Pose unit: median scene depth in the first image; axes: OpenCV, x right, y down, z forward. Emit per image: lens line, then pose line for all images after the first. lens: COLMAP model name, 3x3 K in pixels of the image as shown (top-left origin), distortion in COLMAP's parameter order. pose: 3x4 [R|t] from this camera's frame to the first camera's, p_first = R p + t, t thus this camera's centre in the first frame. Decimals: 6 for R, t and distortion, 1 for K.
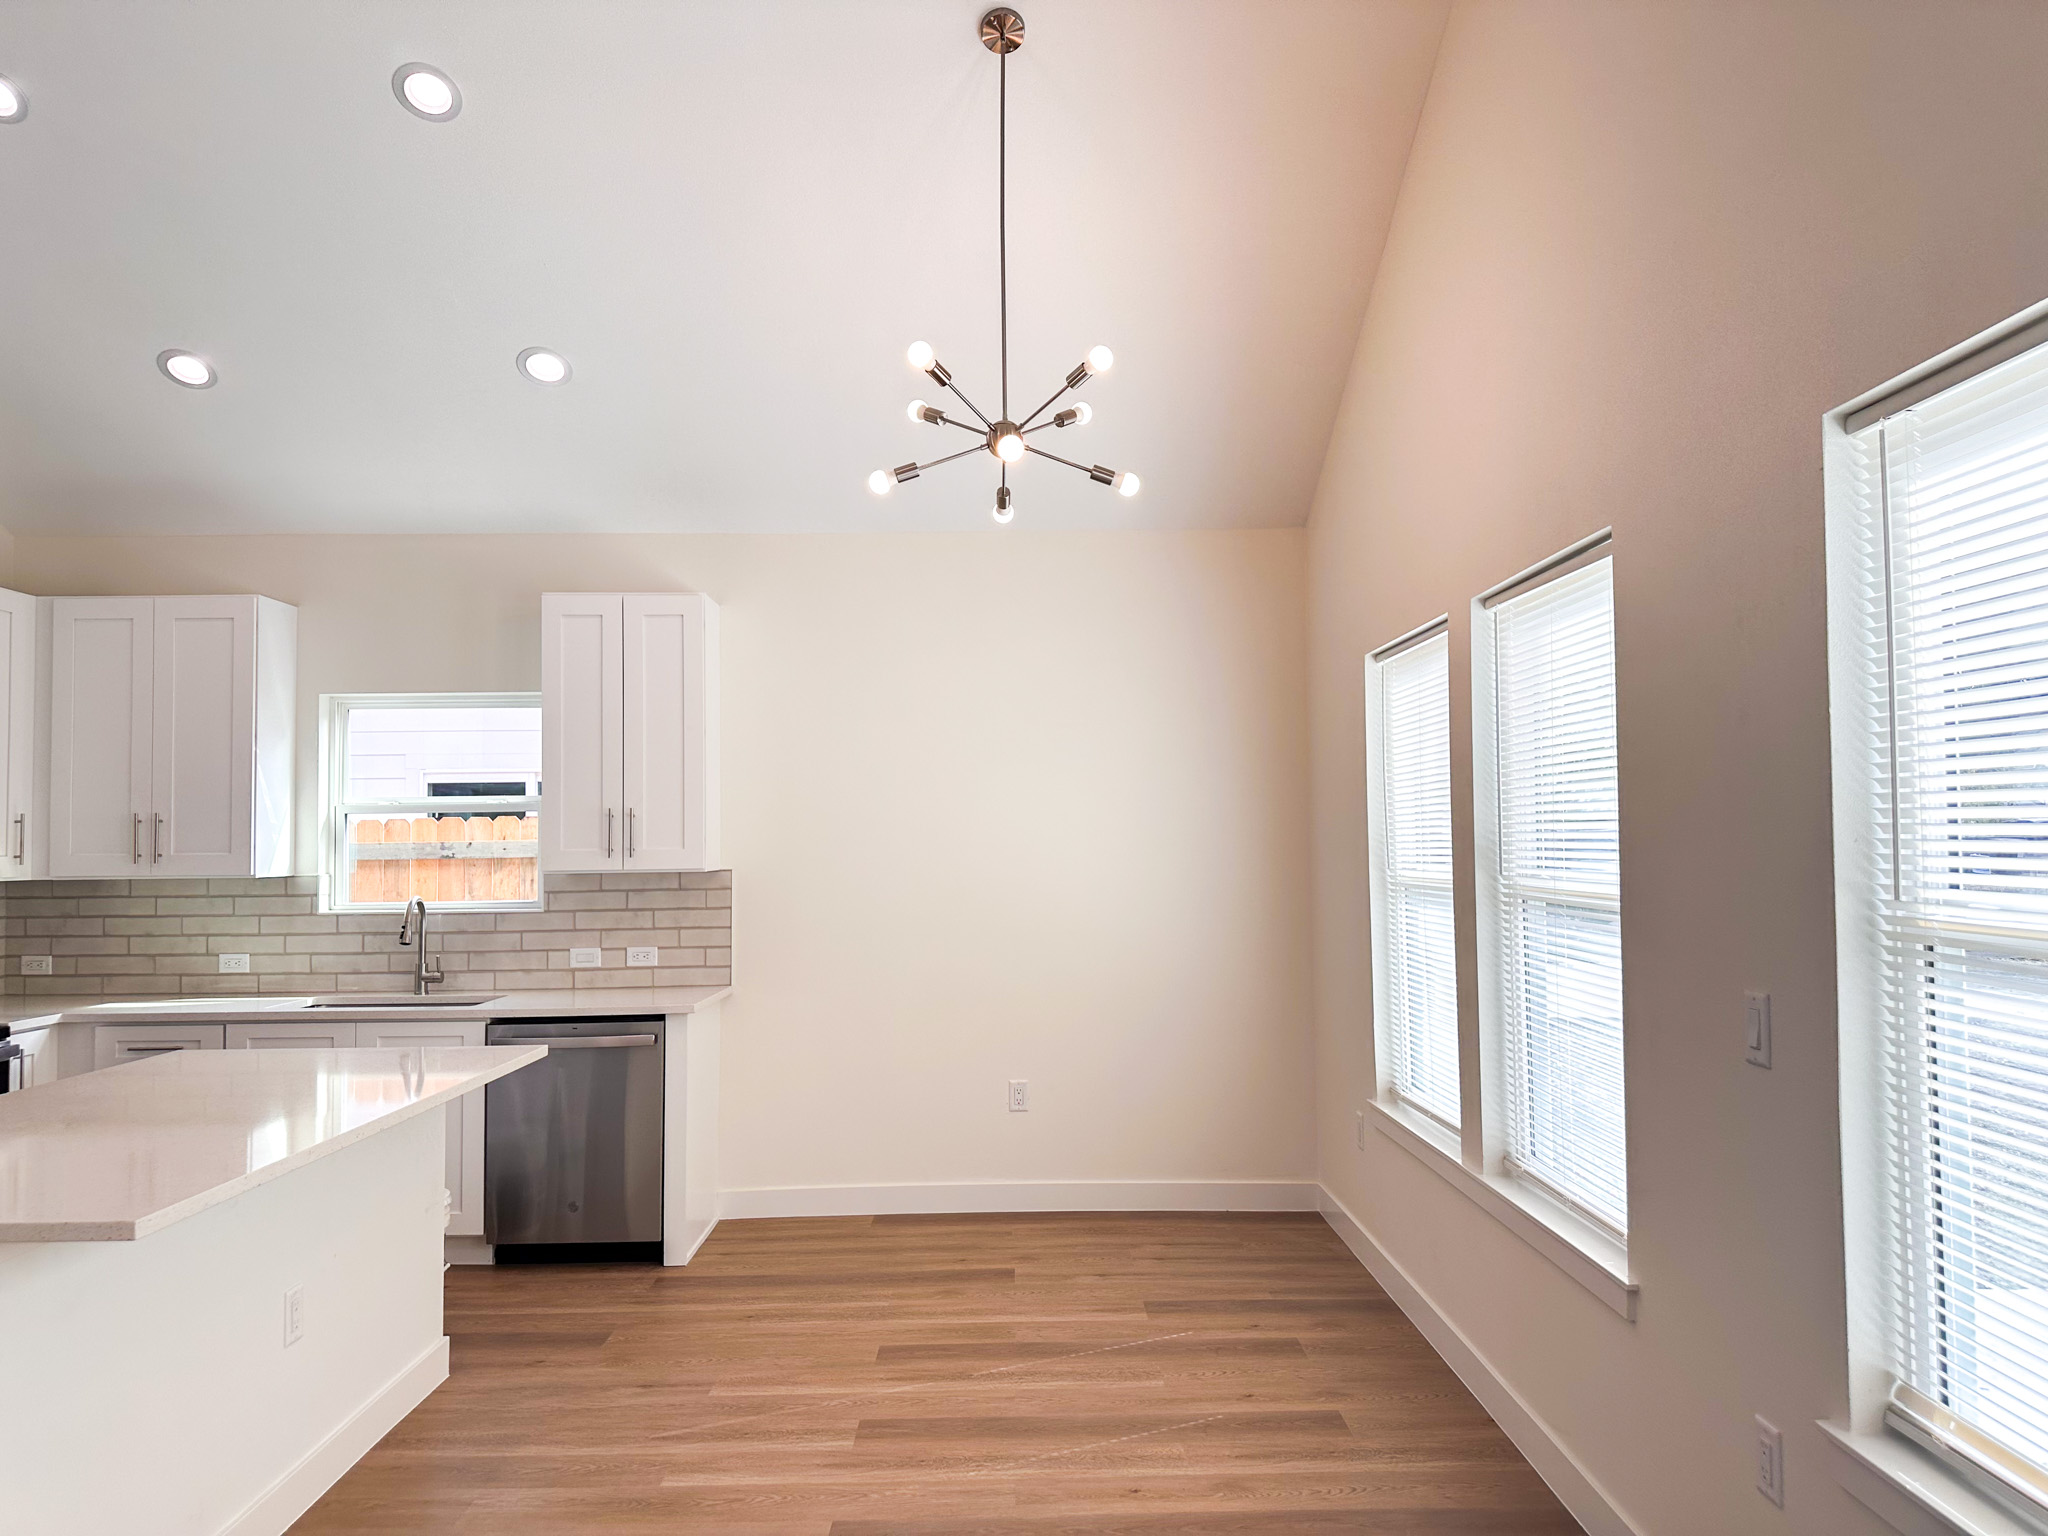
lens RADIAL K [[1441.7, 0, 1012.6], [0, 1441.7, 780.0], [0, 0, 1]] dist [0.146277, -0.231176]
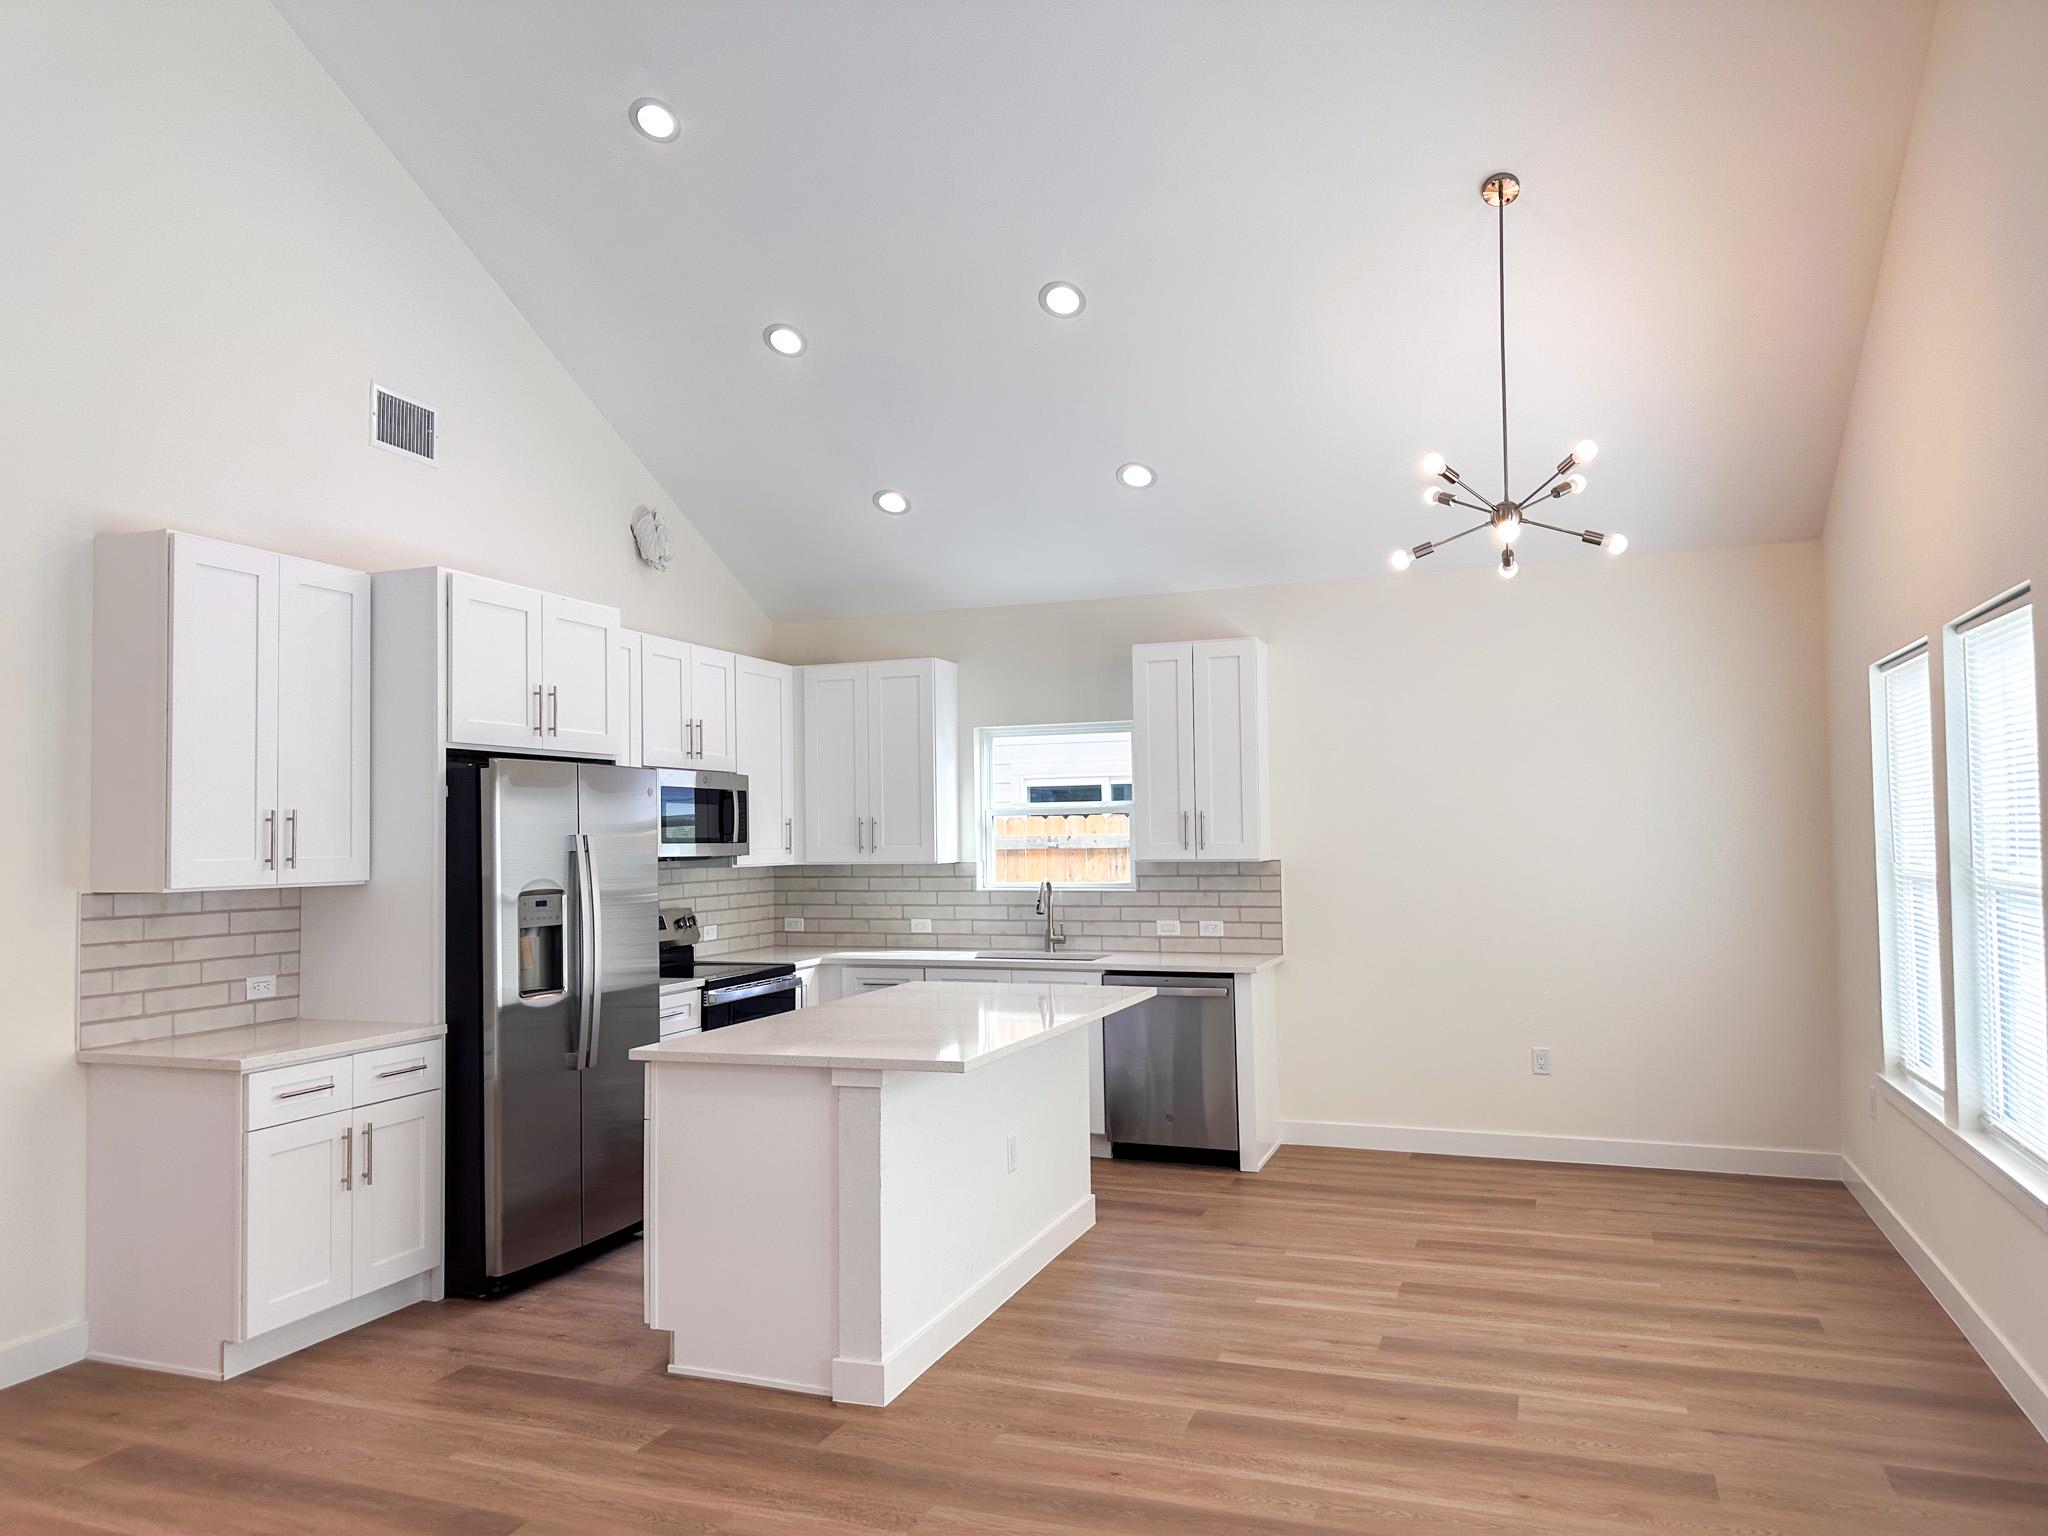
lens RADIAL K [[1441.7, 0, 1012.6], [0, 1441.7, 780.0], [0, 0, 1]] dist [0.146277, -0.231176]
pose [[0.935996, -0.015955, -0.351649, 0.029985], [0.018942, 0.999808, 0.005057, -0.019020], [0.351500, -0.011394, 0.936118, -0.264922]]
